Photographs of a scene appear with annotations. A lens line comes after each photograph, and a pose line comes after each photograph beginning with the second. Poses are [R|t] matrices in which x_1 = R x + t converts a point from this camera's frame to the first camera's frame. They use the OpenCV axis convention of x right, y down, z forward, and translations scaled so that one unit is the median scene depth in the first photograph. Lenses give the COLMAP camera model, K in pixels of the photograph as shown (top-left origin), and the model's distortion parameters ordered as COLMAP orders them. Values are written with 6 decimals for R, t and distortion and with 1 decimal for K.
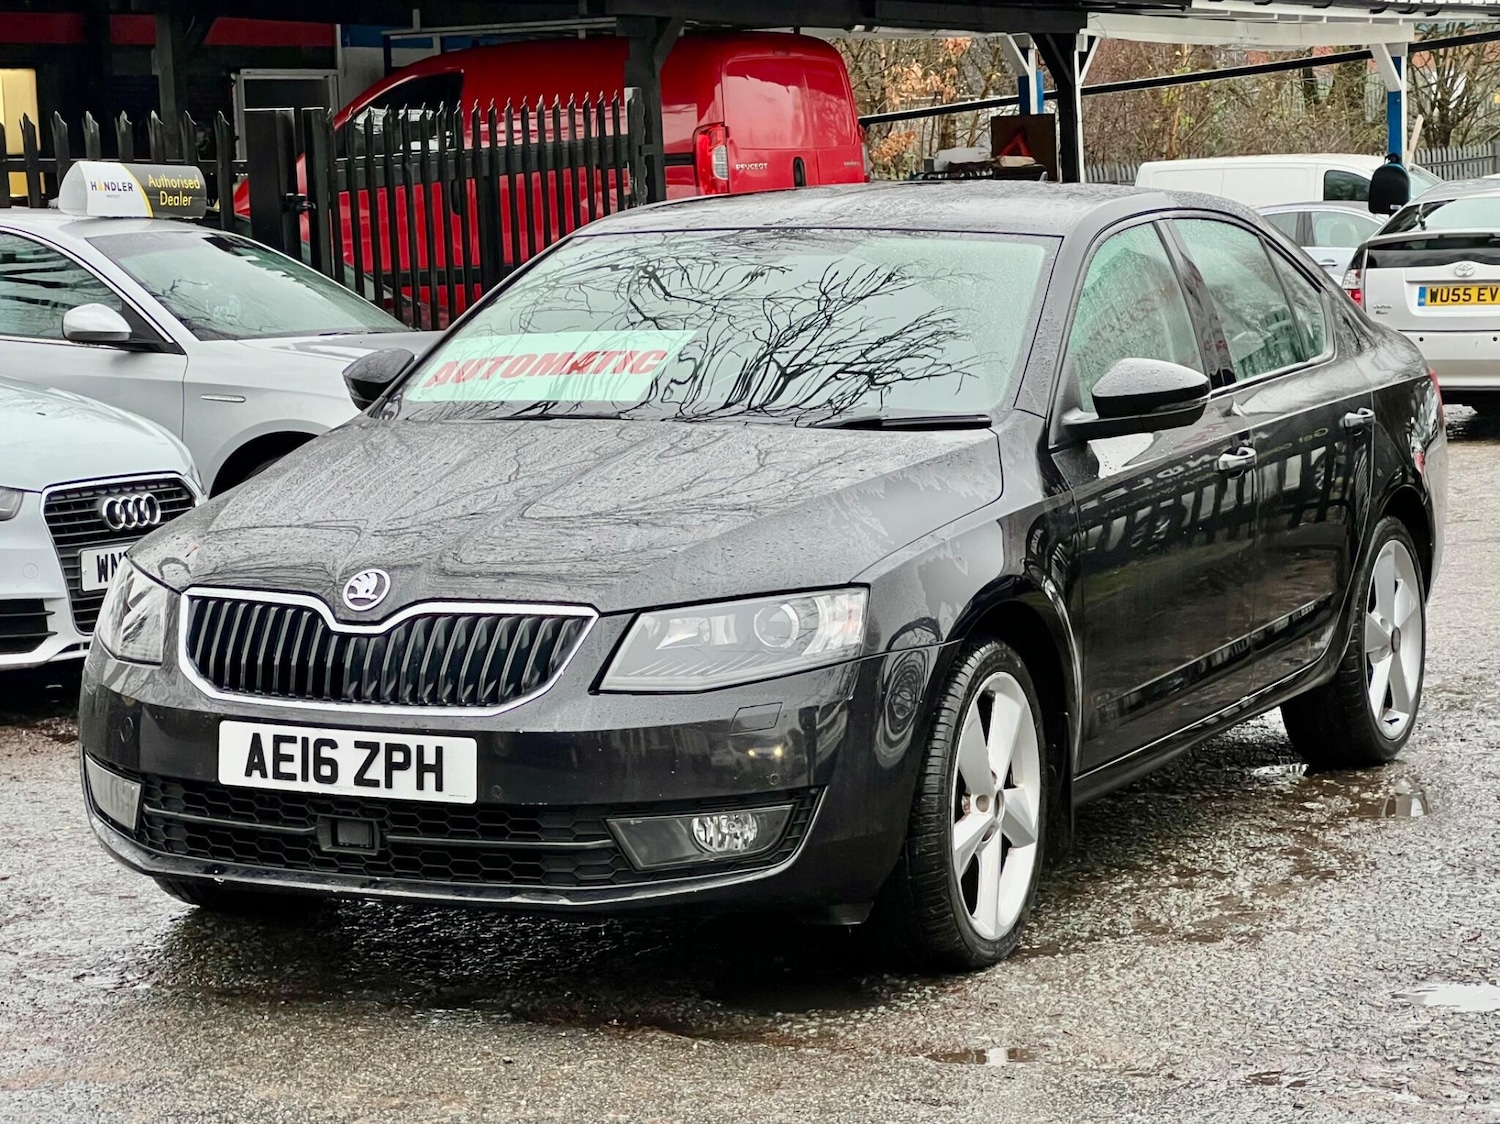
lens RADIAL K [[4642.0, 0, 722.7], [0, 4642.0, 586.6], [0, 0, 1]] dist [0.505914, 0.000000]
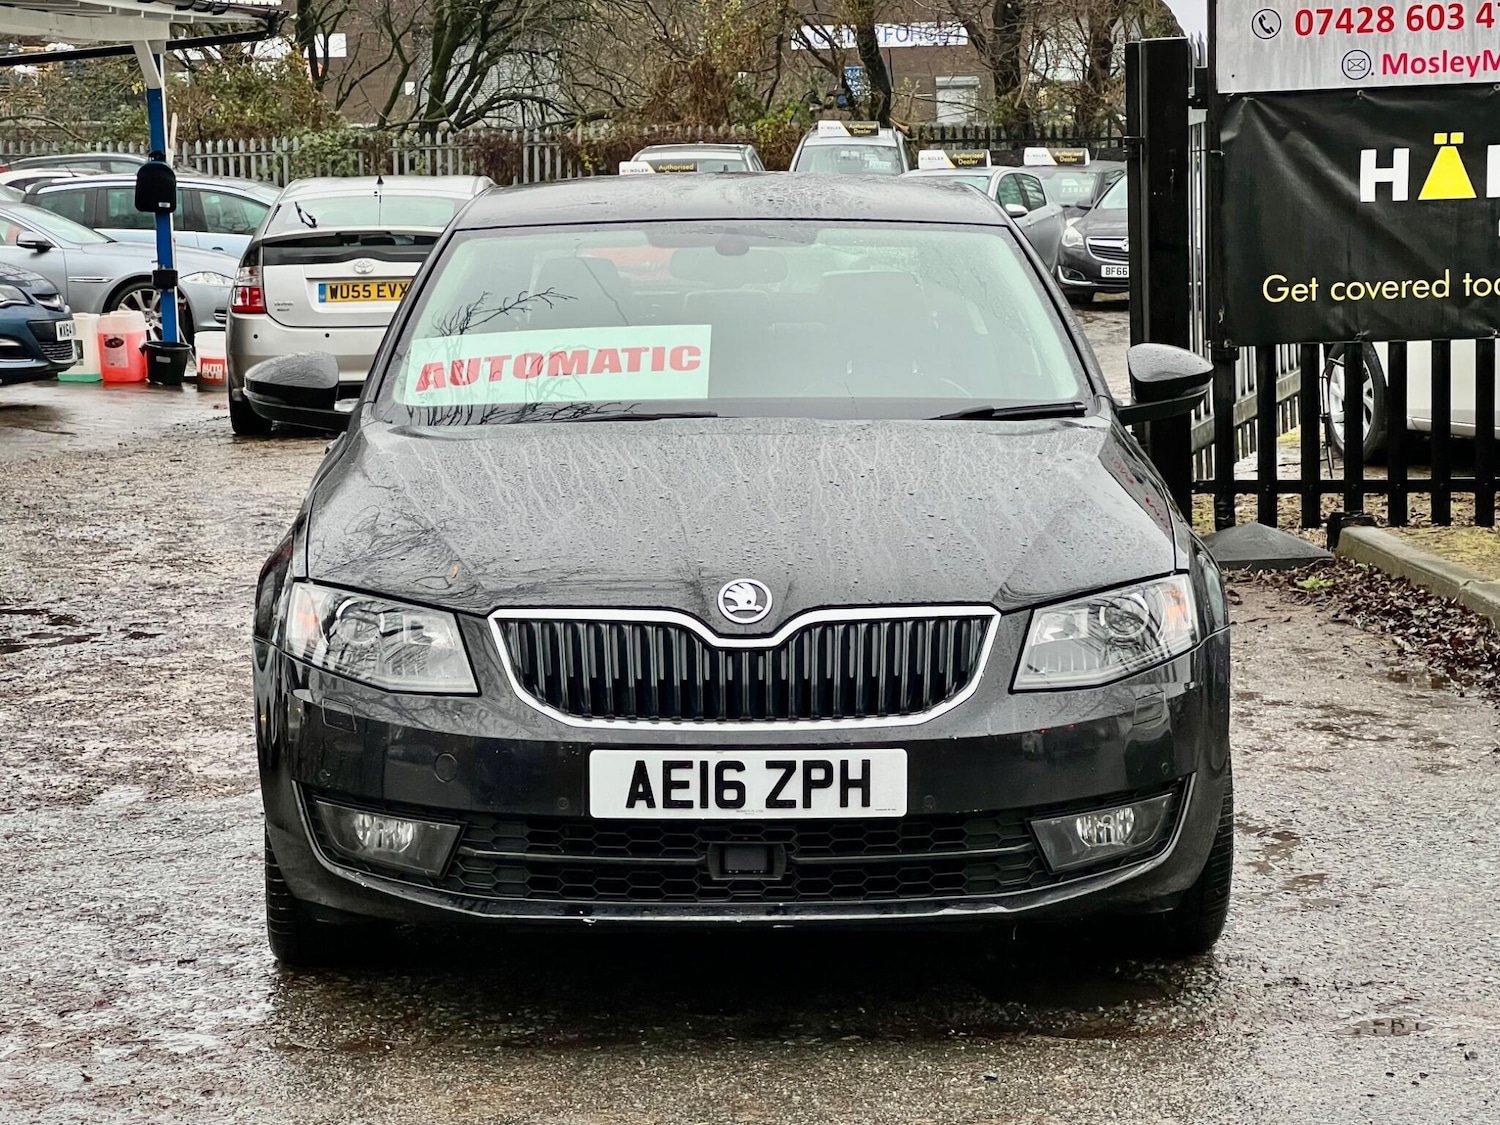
lens RADIAL K [[4642.0, 0, 599.2], [0, 4642.0, 646.4], [0, 0, 1]] dist [0.505914, 0.000000]
pose [[0.887888, -0.059922, 0.456141, -0.536733], [0.054851, 0.998197, 0.024363, -0.014955], [-0.456779, 0.003389, 0.889574, 0.173870]]
